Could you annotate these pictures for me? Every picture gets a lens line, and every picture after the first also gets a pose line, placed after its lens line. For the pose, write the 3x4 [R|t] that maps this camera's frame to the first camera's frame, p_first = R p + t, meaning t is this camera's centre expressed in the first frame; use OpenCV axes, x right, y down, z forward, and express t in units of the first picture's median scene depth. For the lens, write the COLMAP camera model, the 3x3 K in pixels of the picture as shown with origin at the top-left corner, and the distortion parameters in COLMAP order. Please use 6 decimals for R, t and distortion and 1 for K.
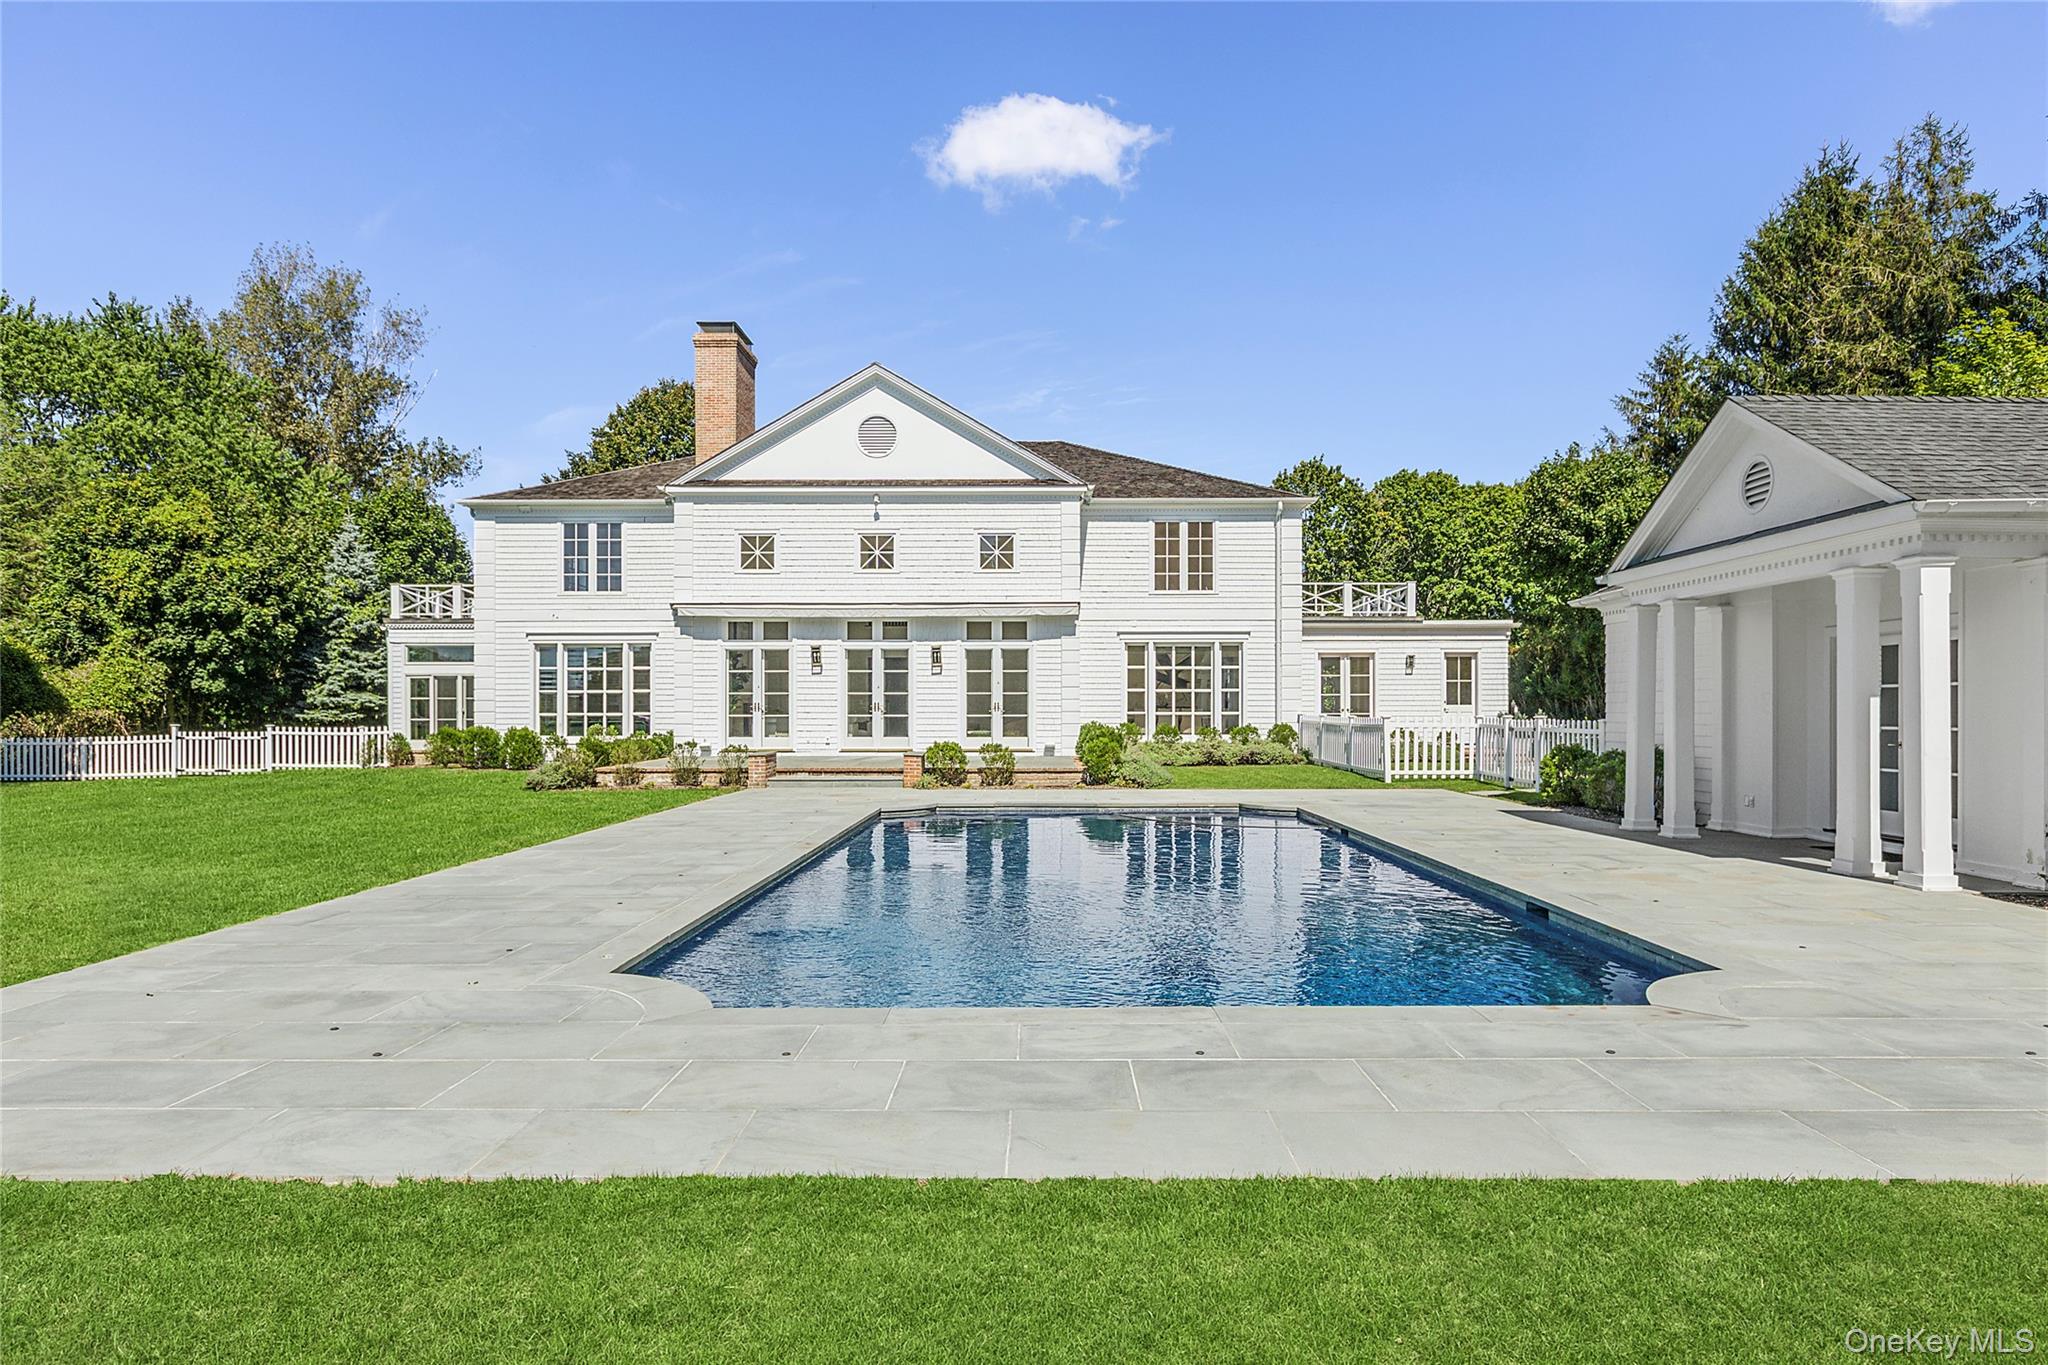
lens RADIAL K [[1236.6, 0, 1047.6], [0, 1236.6, 698.5], [0, 0, 1]] dist [-0.000086, -0.000598]
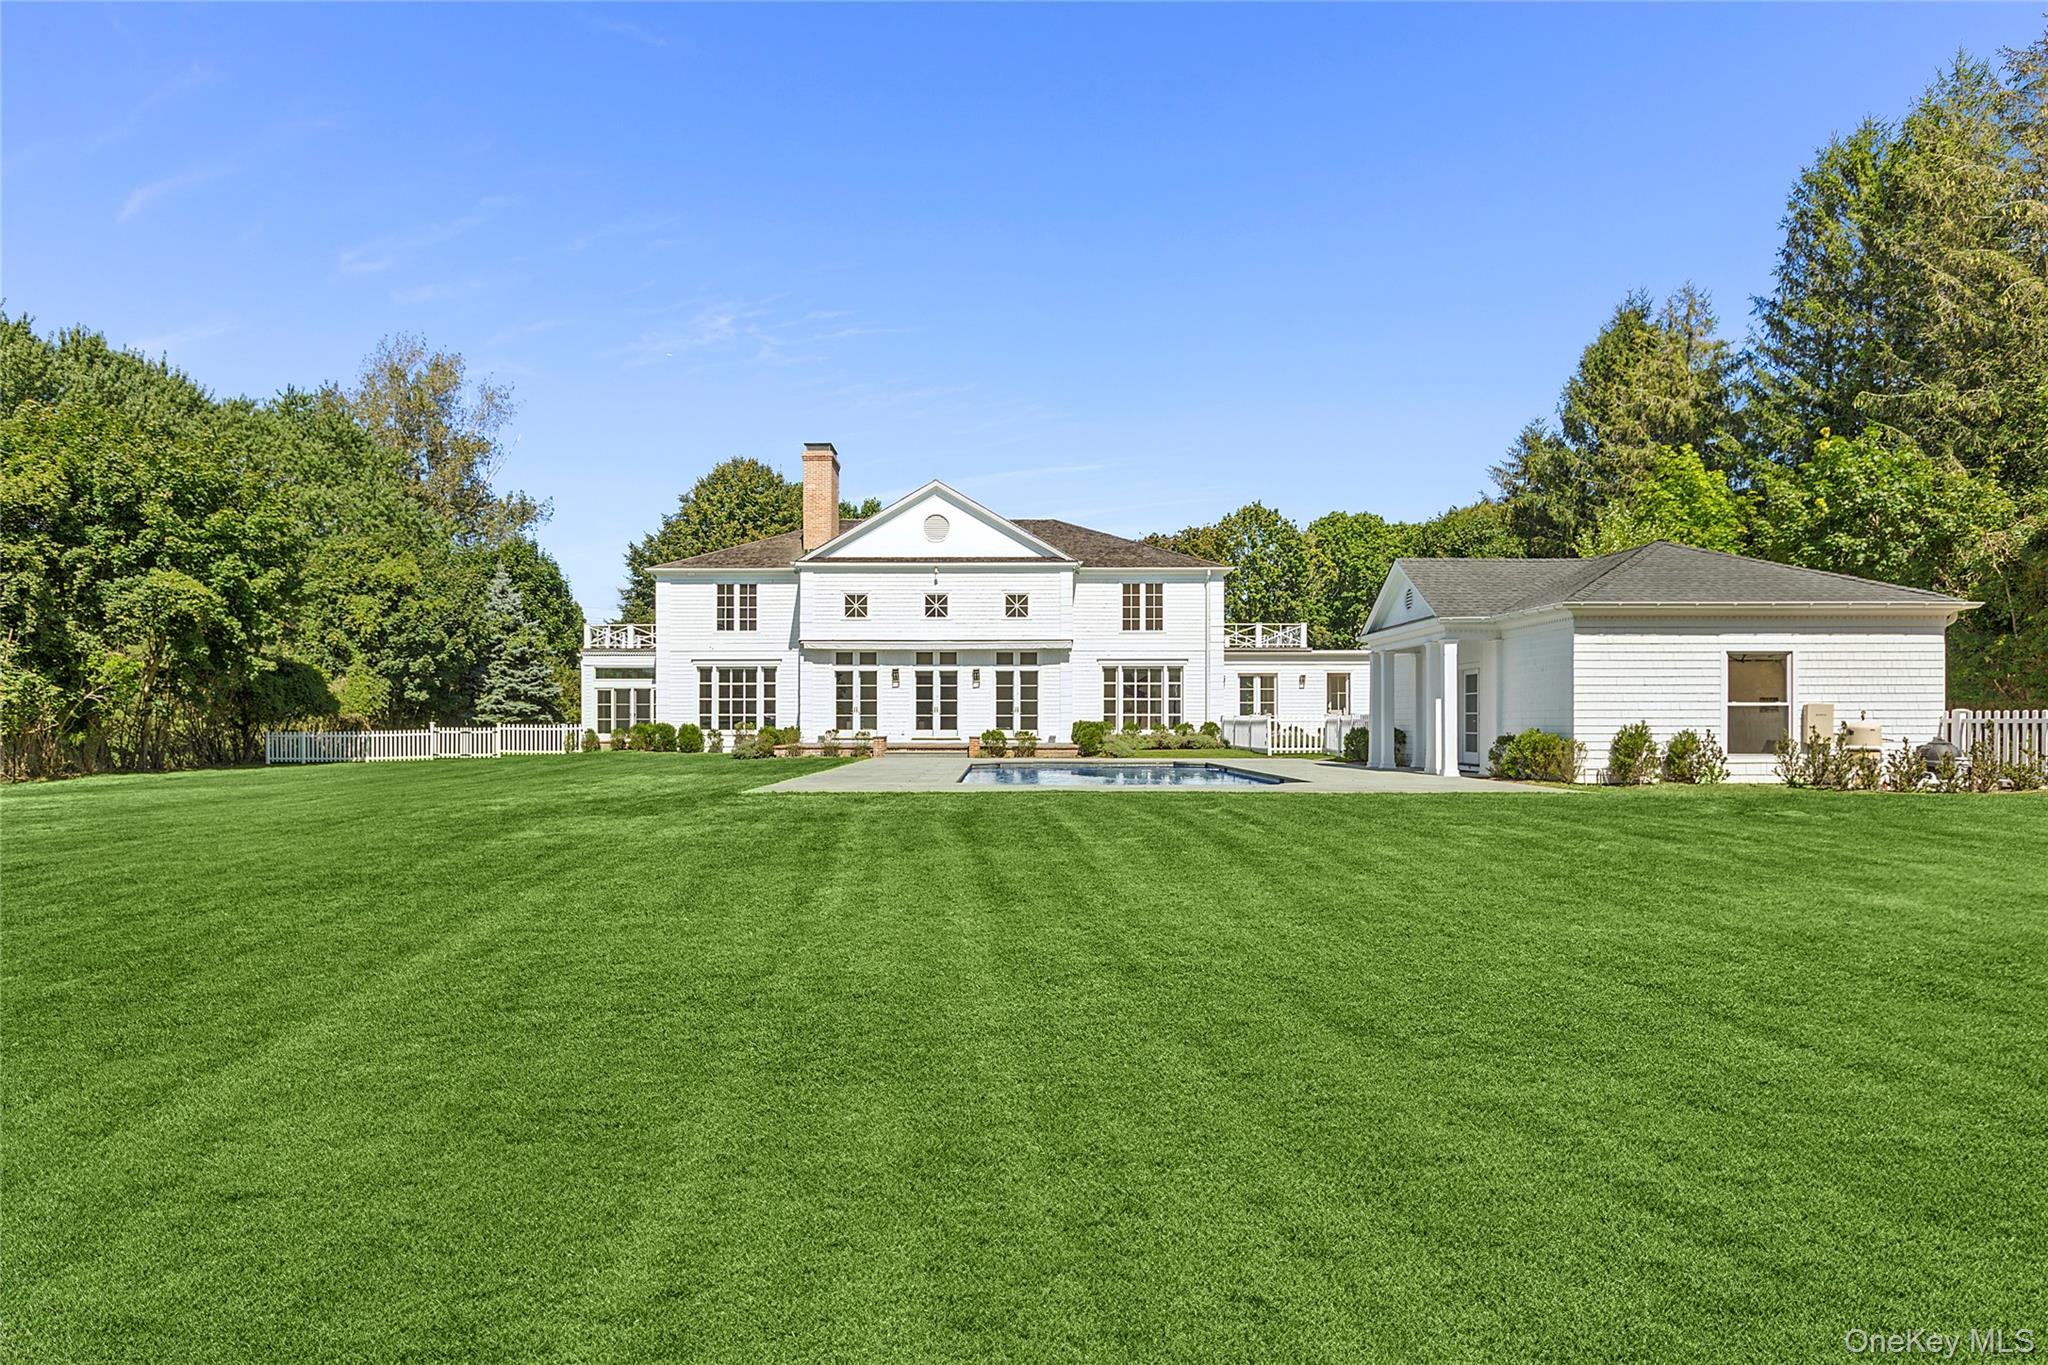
lens RADIAL K [[1236.6, 0, 970.3], [0, 1236.6, 729.2], [0, 0, 1]] dist [-0.000086, -0.000598]
pose [[0.999587, 0.002056, -0.028648, -0.048102], [-0.001672, 0.999908, 0.013439, 0.009199], [0.028673, -0.013386, 0.999499, -0.438597]]
